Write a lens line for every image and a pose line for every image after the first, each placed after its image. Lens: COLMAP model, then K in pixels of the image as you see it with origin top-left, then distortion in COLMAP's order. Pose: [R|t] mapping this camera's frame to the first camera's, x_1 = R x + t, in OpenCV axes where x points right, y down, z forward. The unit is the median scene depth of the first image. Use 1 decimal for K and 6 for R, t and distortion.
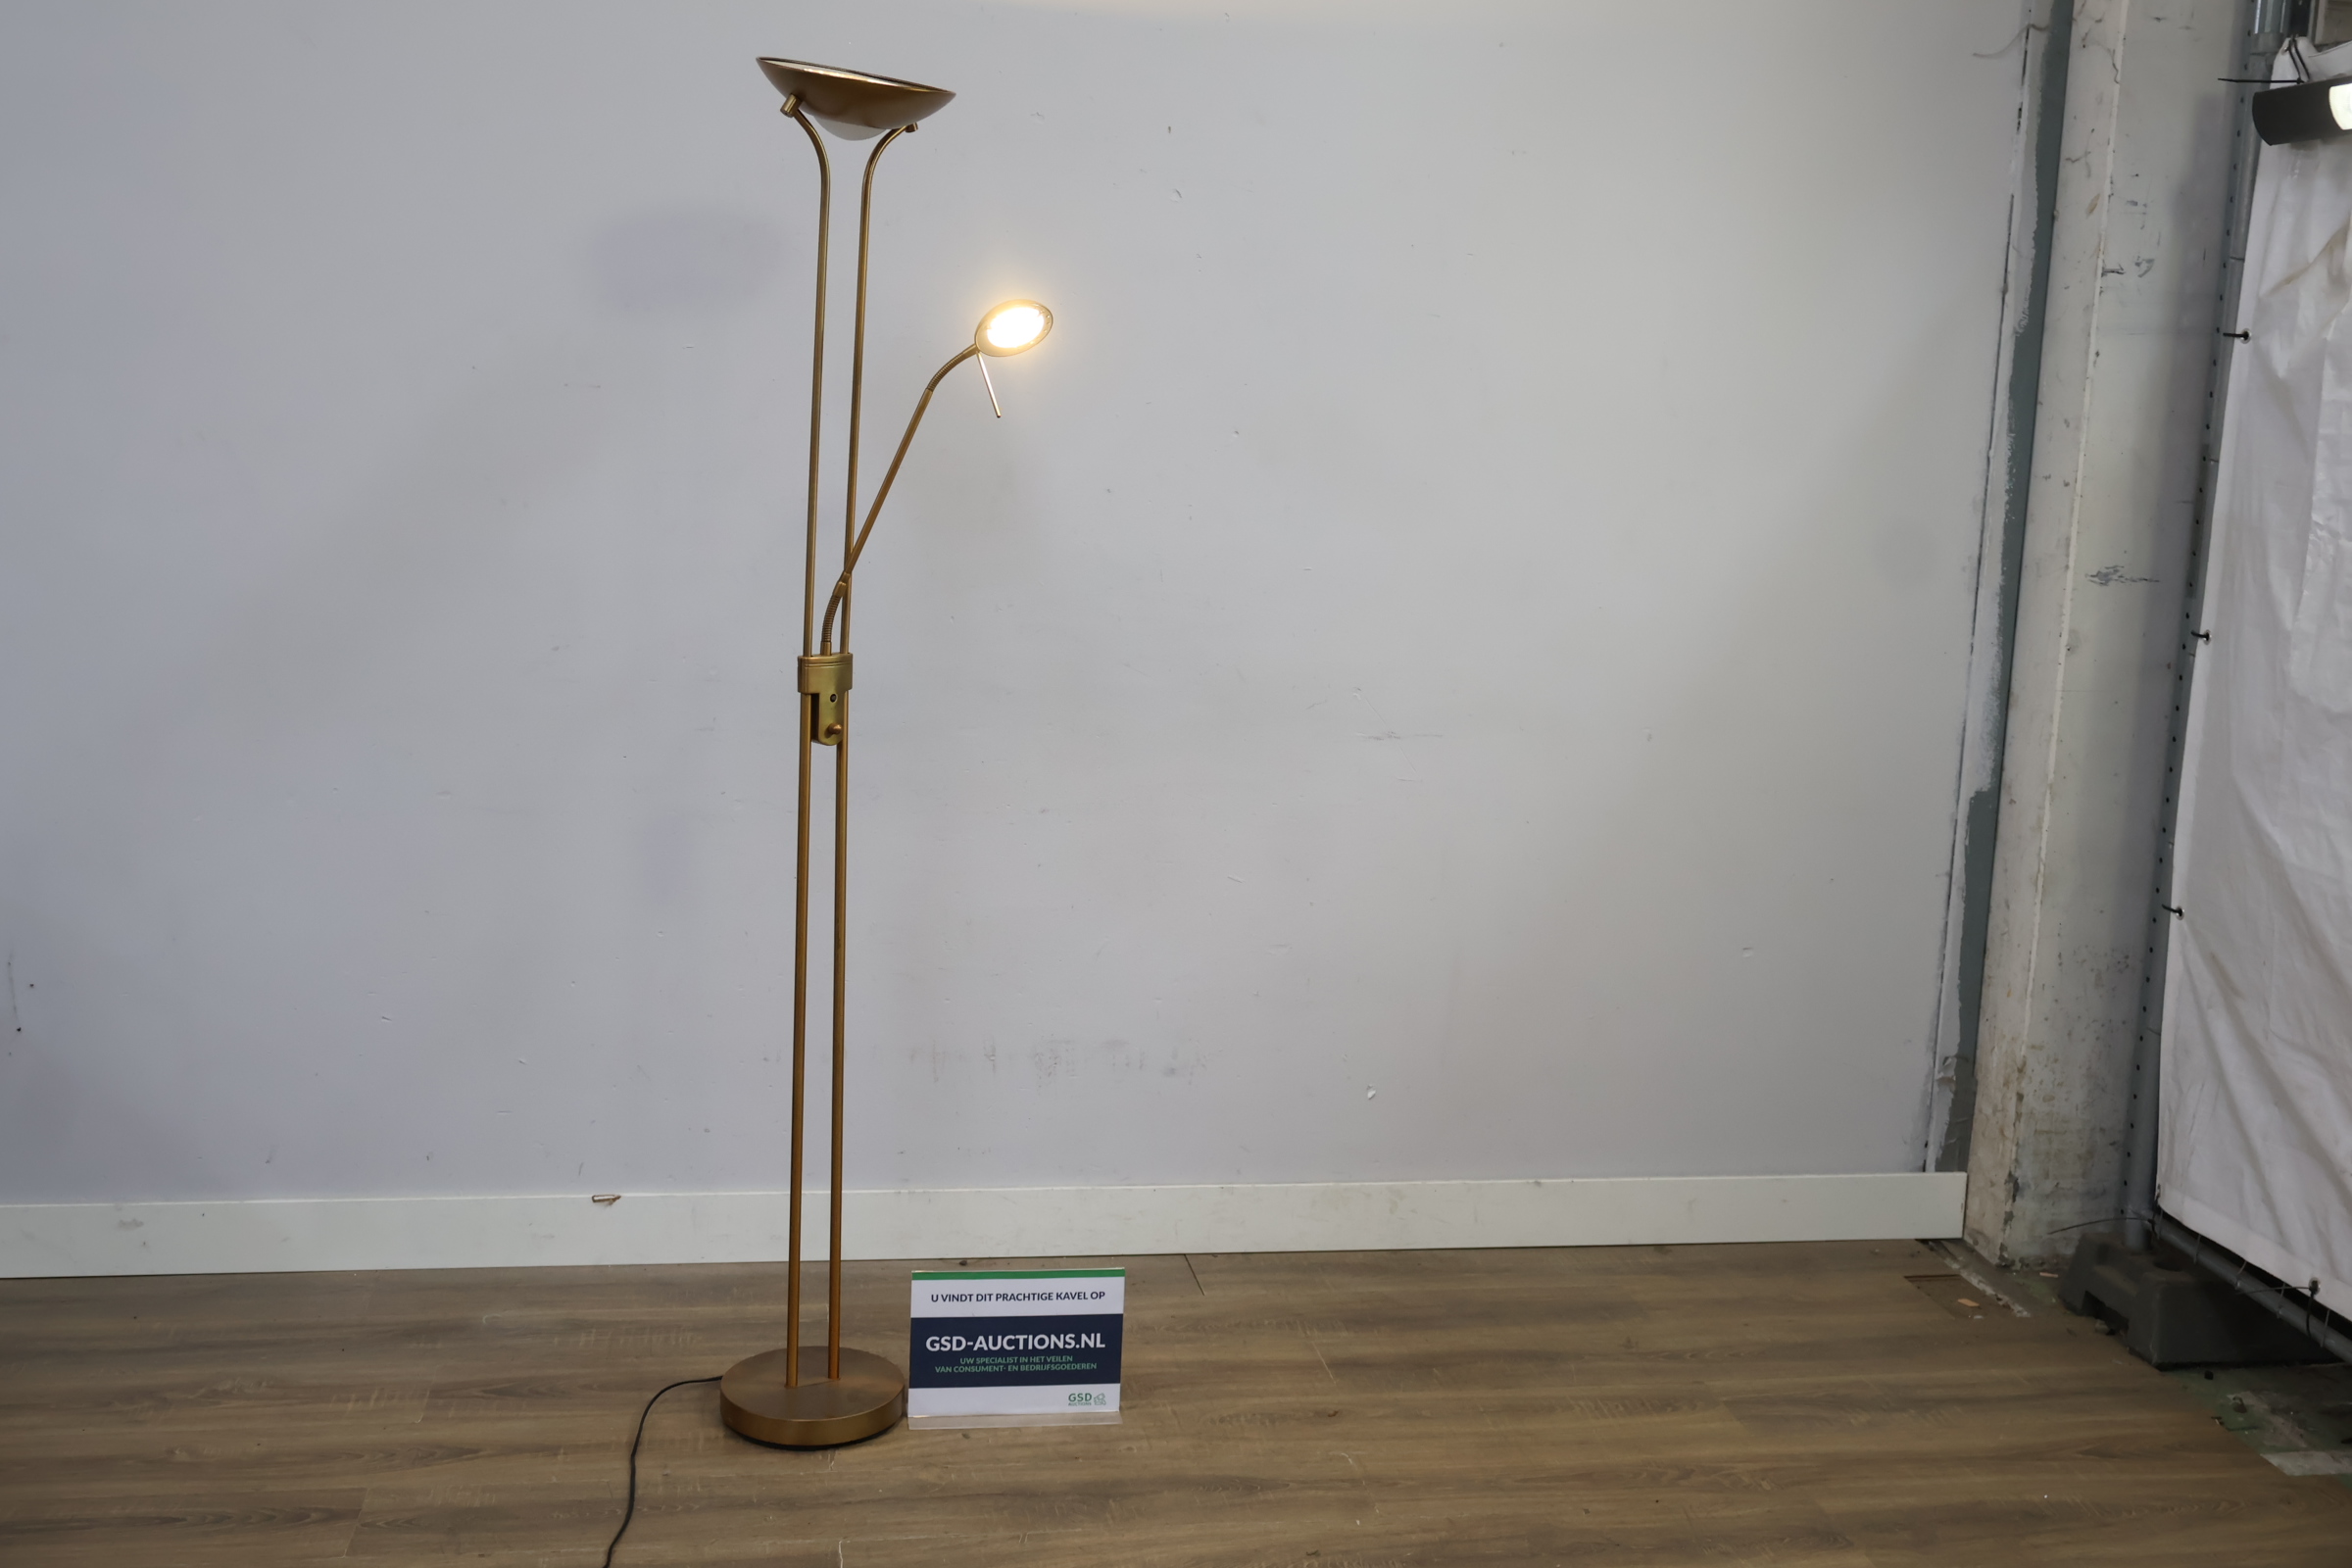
lens RADIAL K [[2633.6, 0, 1225.6], [0, 2633.6, 793.3], [0, 0, 1]] dist [-0.003524, 0.002971]
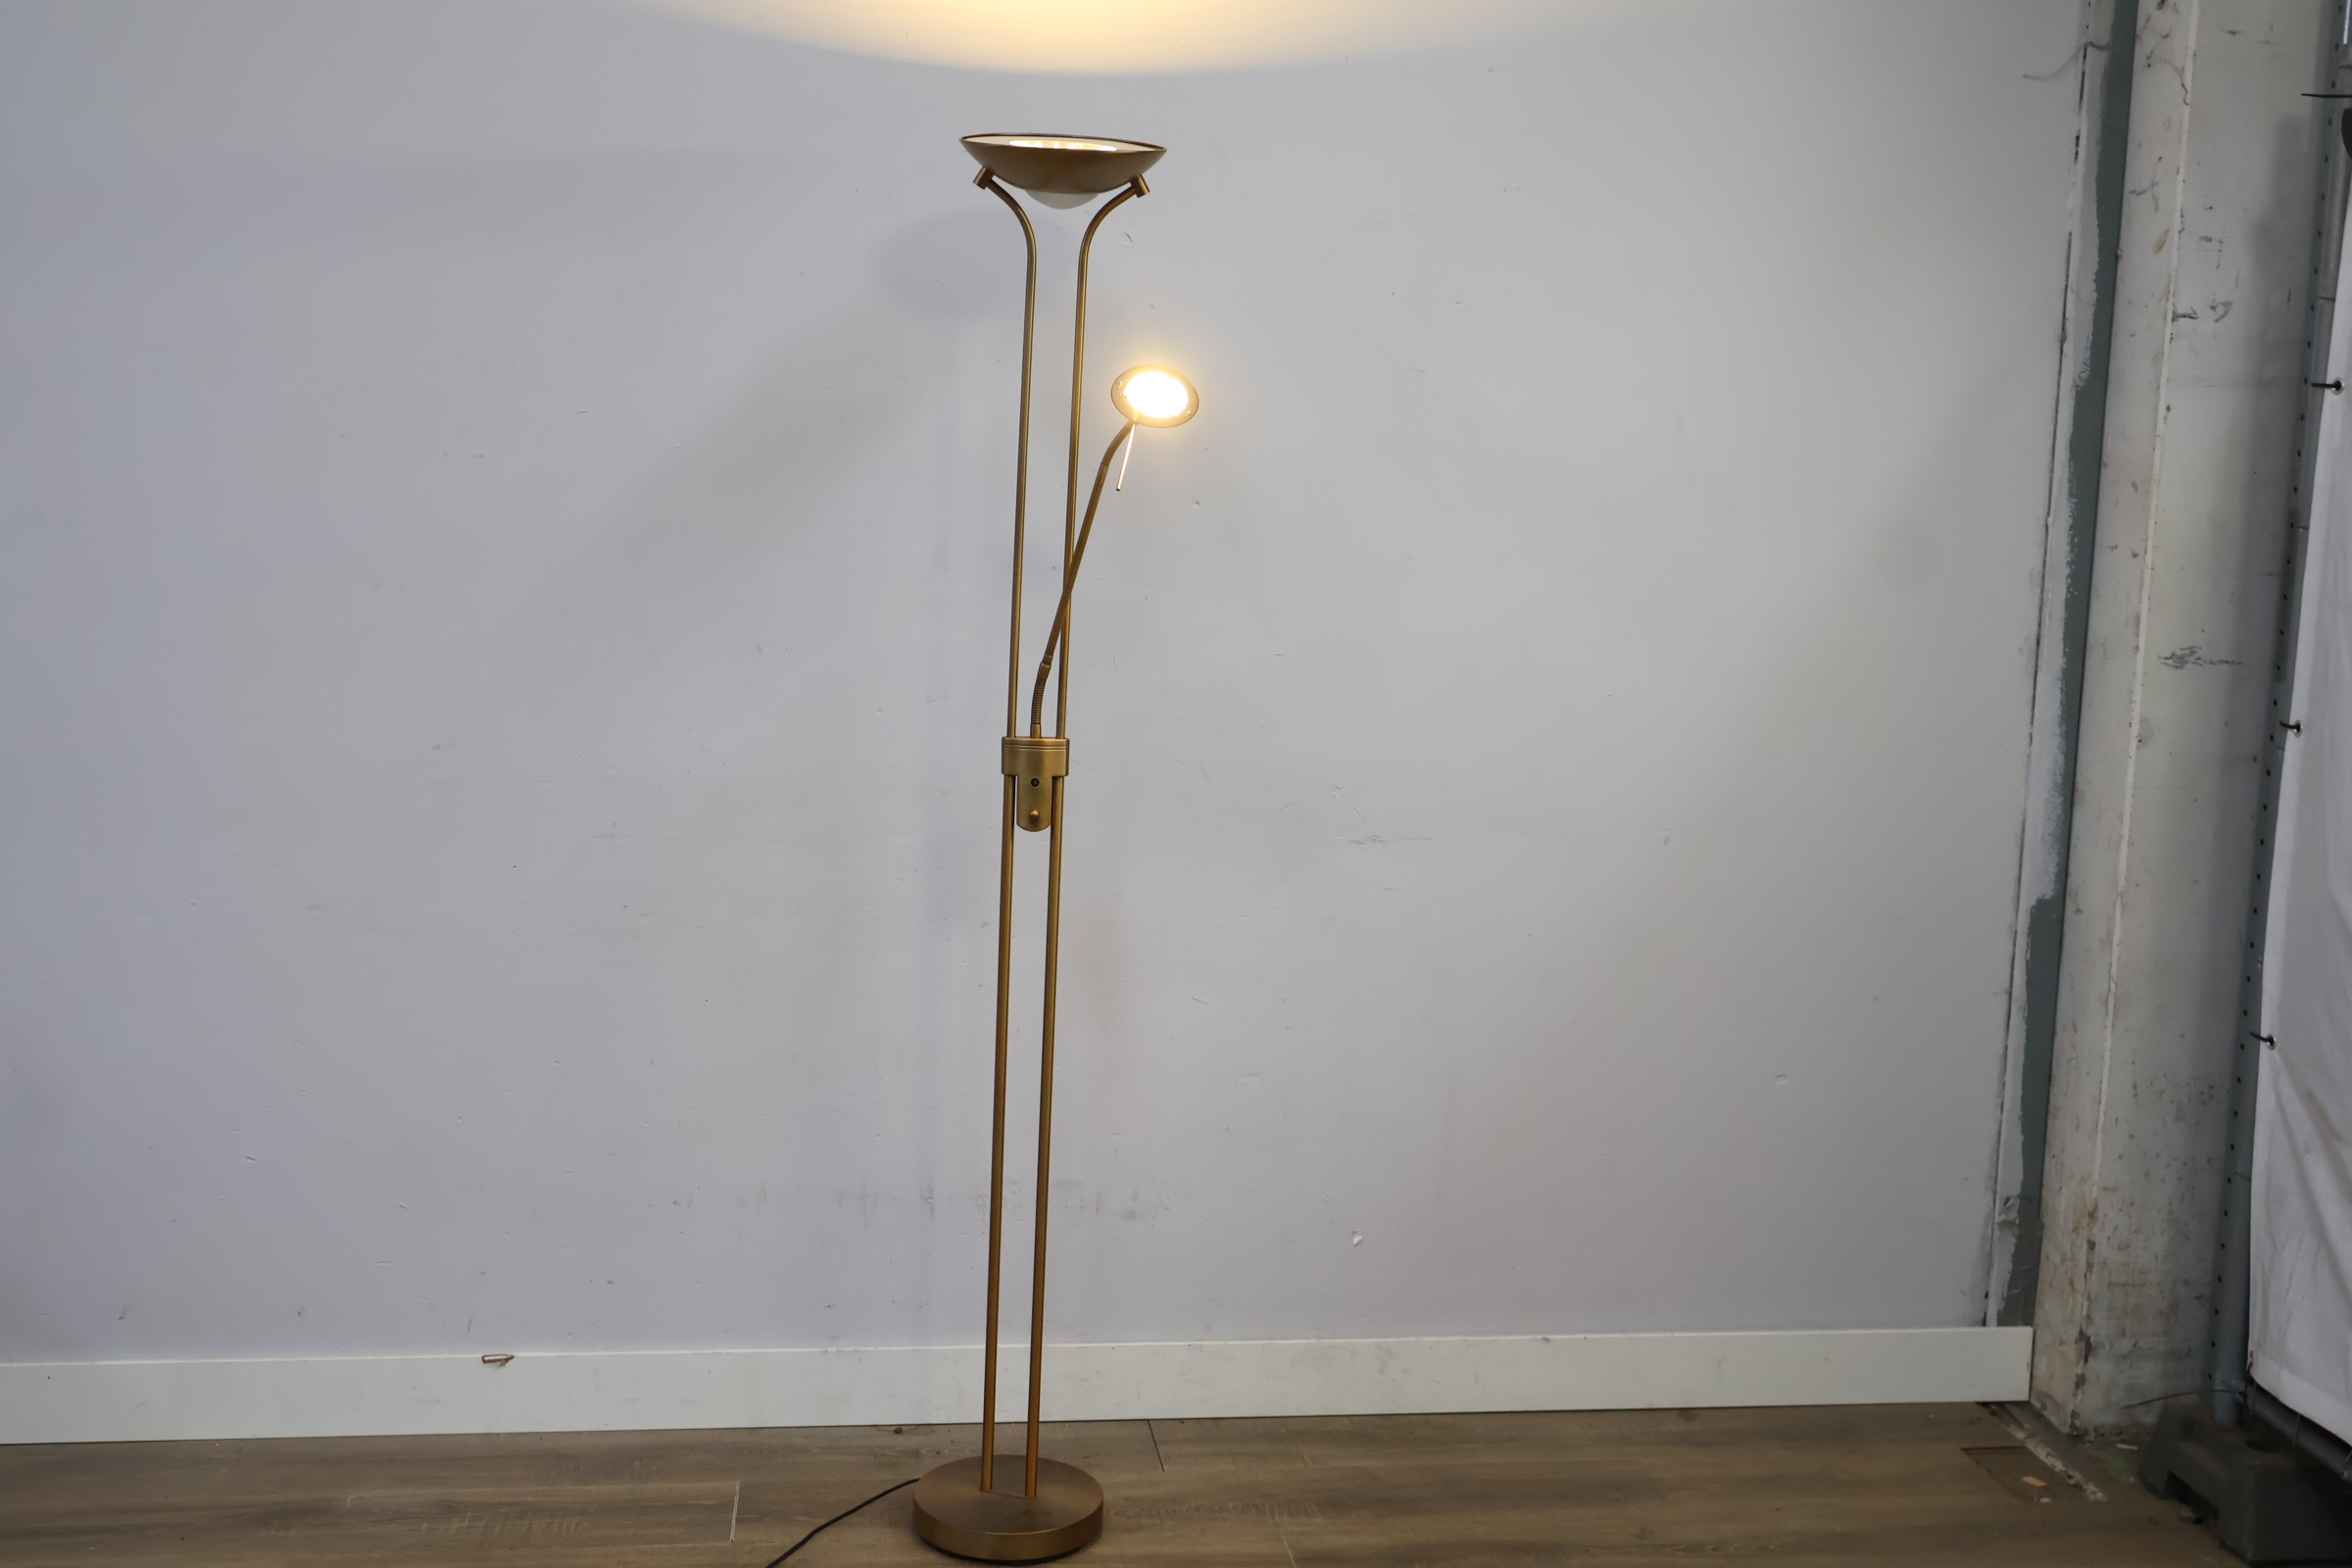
lens RADIAL K [[2659.0, 0, 1208.6], [0, 2659.0, 784.5], [0, 0, 1]] dist [-0.002550, 0.011172]
pose [[0.999453, -0.002617, -0.032974, 0.035592], [0.001601, 0.999523, -0.030827, -0.012615], [0.033039, 0.030757, 0.998981, 0.094055]]
